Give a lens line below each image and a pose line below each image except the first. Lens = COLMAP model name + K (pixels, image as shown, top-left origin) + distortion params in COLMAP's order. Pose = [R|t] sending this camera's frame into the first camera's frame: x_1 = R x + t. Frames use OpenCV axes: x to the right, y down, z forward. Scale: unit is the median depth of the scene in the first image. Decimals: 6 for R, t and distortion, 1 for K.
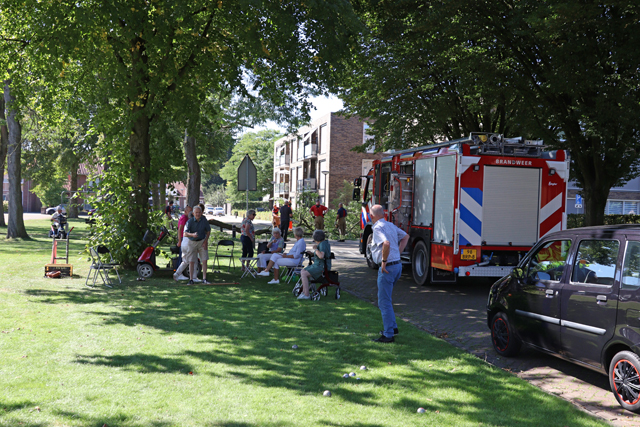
lens RADIAL K [[753.0, 0, 320.0], [0, 753.0, 213.5], [0, 0, 1]] dist [0.000858, 0.017341]
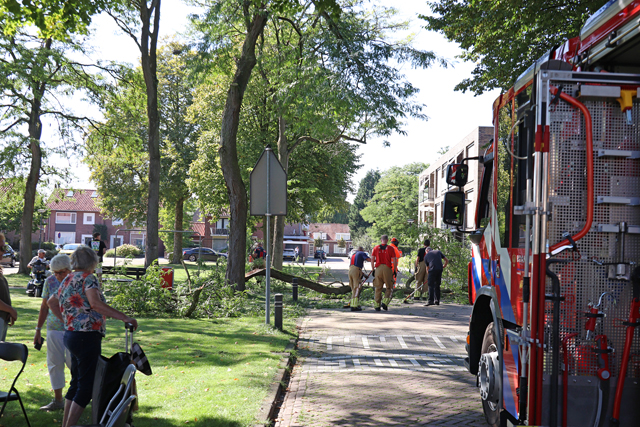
lens RADIAL K [[753.0, 0, 320.0], [0, 753.0, 213.5], [0, 0, 1]] dist [0.000858, 0.017341]
pose [[0.975654, -0.008551, -0.219149, 0.100343], [-0.004793, 0.998169, -0.060290, -0.001111], [0.219263, 0.059872, 0.973827, 0.977553]]
